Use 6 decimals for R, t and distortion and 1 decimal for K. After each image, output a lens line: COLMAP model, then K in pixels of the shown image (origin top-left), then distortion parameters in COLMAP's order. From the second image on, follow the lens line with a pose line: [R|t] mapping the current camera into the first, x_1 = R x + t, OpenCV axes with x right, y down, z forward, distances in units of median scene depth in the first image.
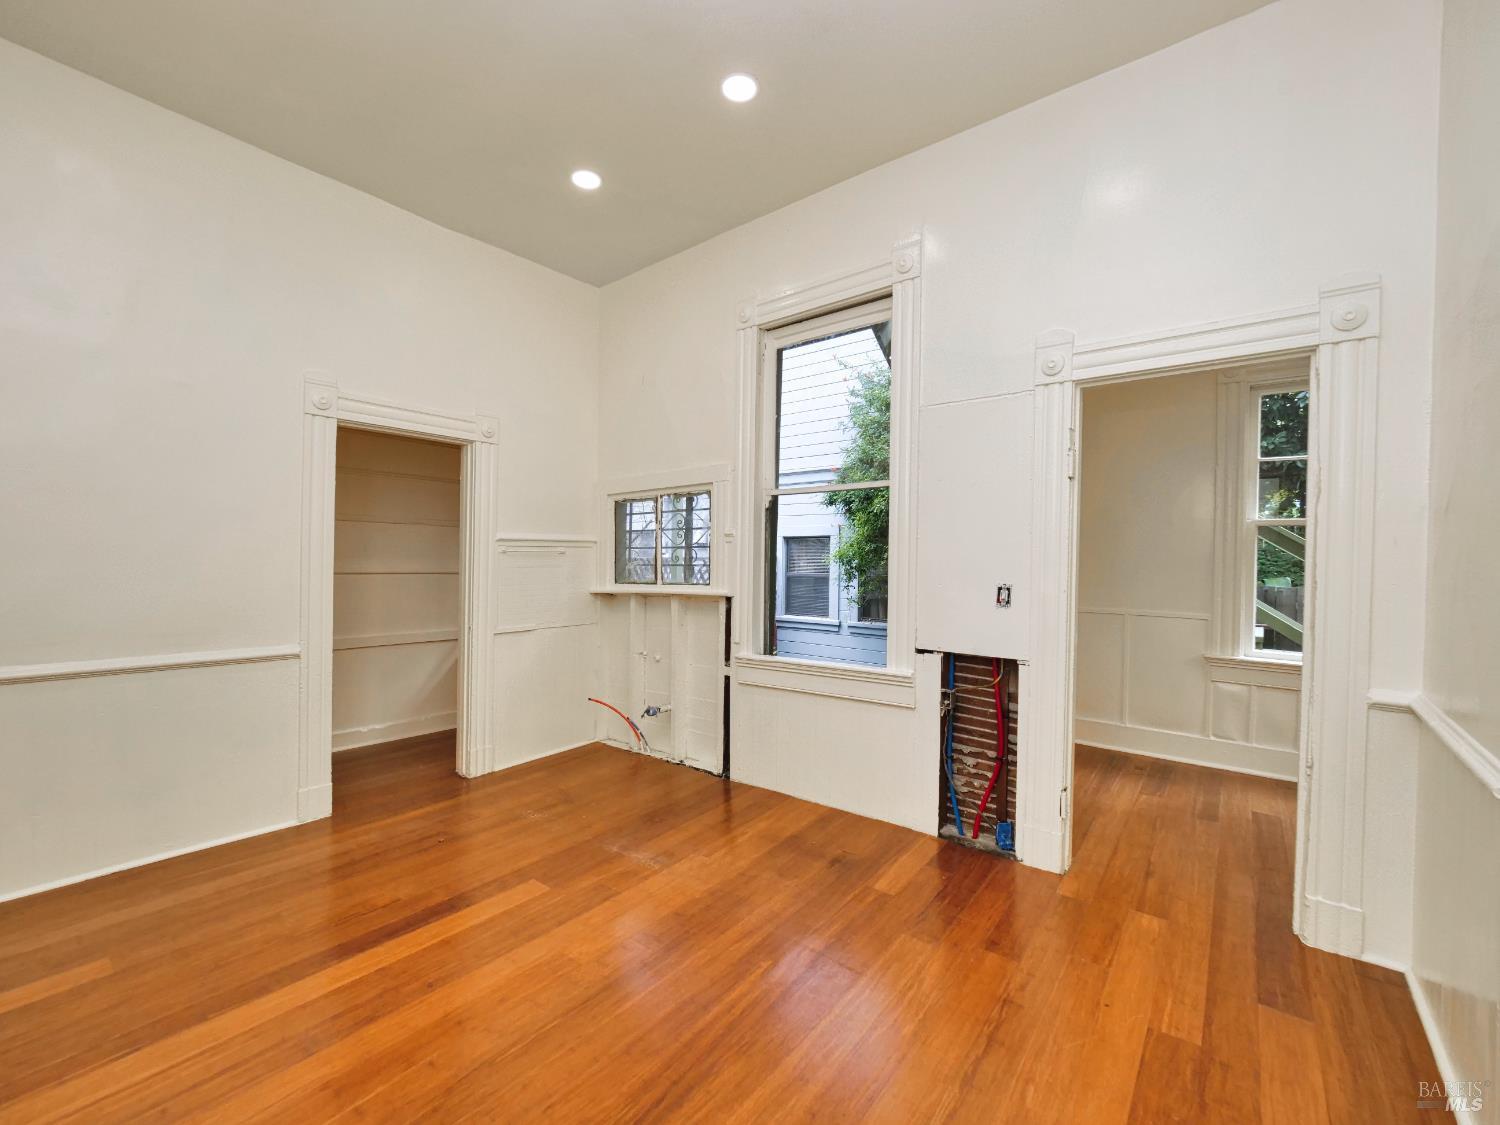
lens RADIAL K [[638.0, 0, 743.0], [0, 638.0, 560.0], [0, 0, 1]] dist [-0.008527, 0.000517]
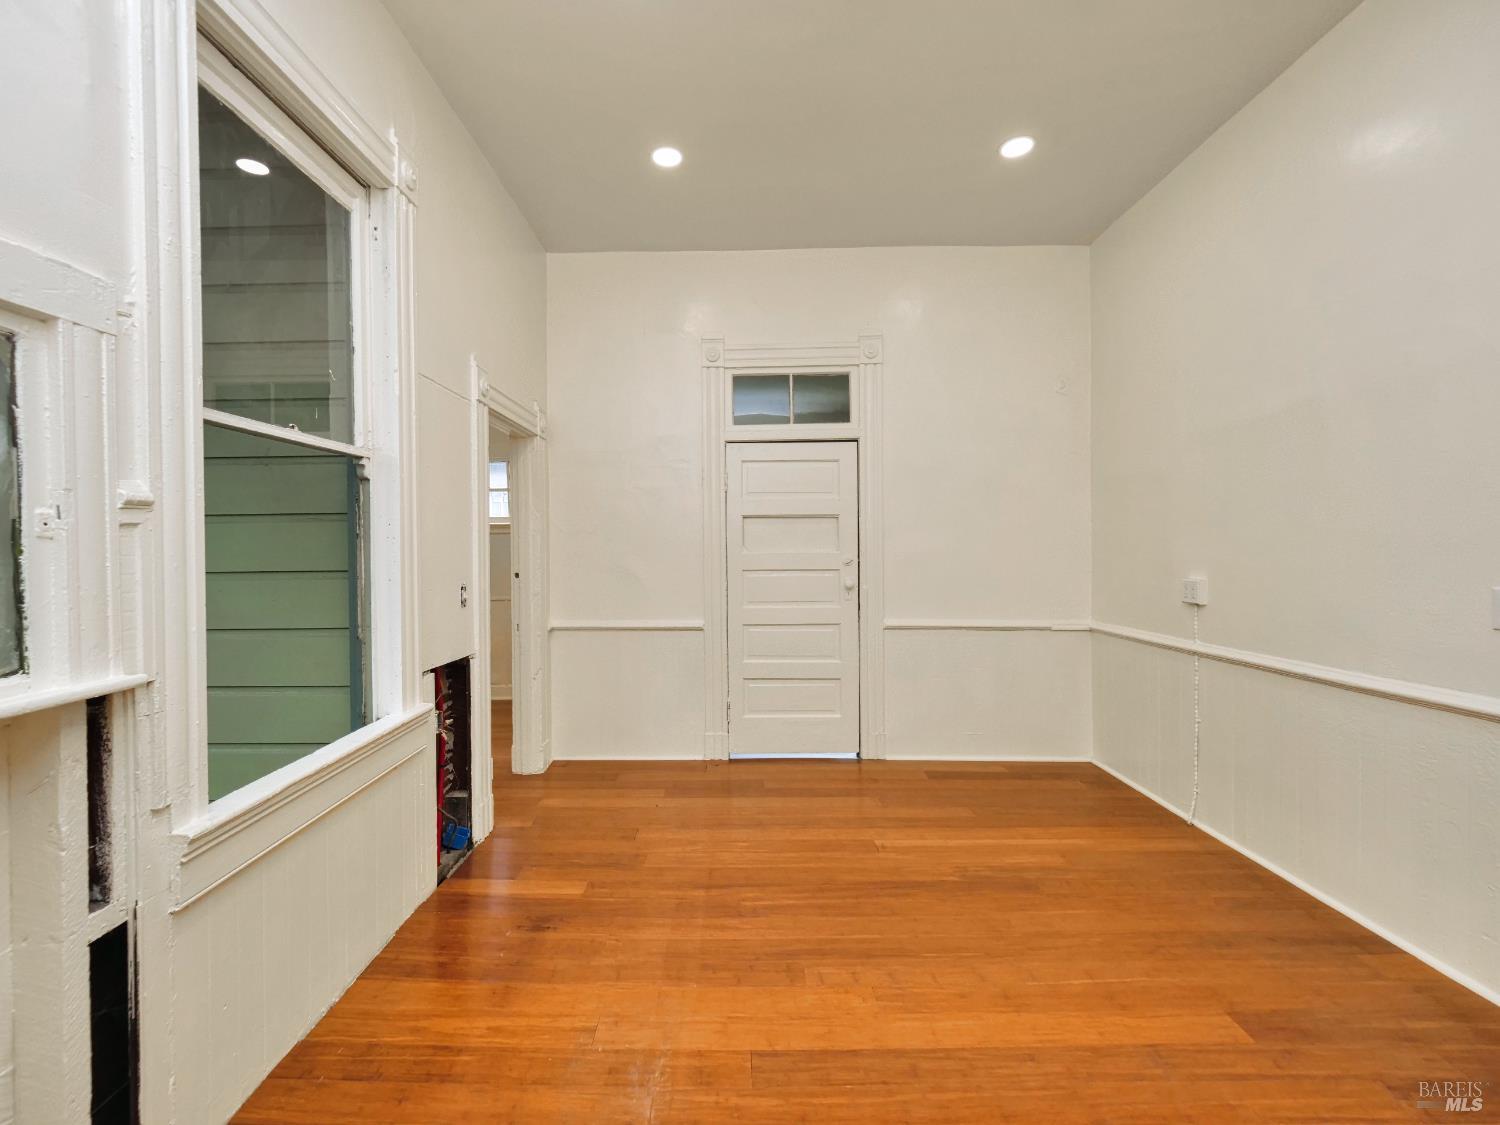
lens RADIAL K [[638.0, 0, 736.8], [0, 638.0, 560.4], [0, 0, 1]] dist [-0.008527, 0.000517]
pose [[-0.615614, -0.009935, 0.787986, -0.700604], [0.010655, 0.999724, 0.020929, -0.012069], [-0.787976, 0.021280, -0.615338, 1.398255]]
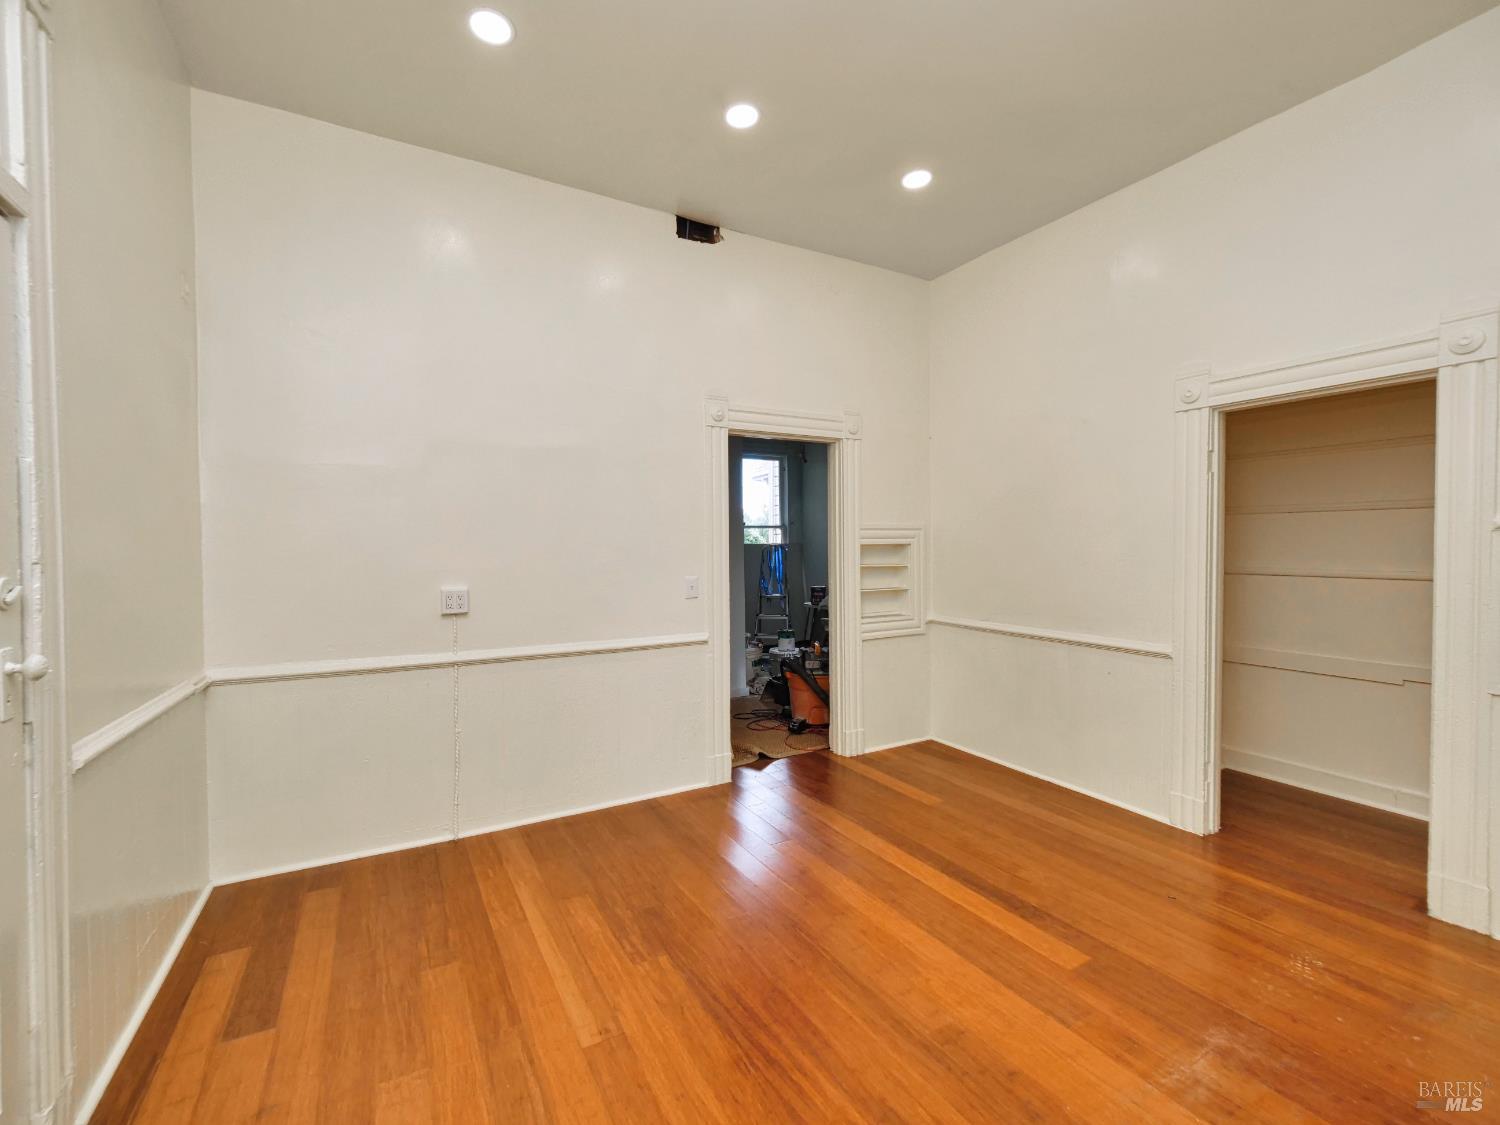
lens RADIAL K [[643.4, 0, 728.6], [0, 643.4, 559.6], [0, 0, 1]] dist [-0.001288, 0.000535]
pose [[-0.387177, 0.004511, -0.921994, 0.613394], [-0.004973, 0.999963, 0.006981, -0.006801], [0.921992, 0.007288, -0.387140, 0.912348]]
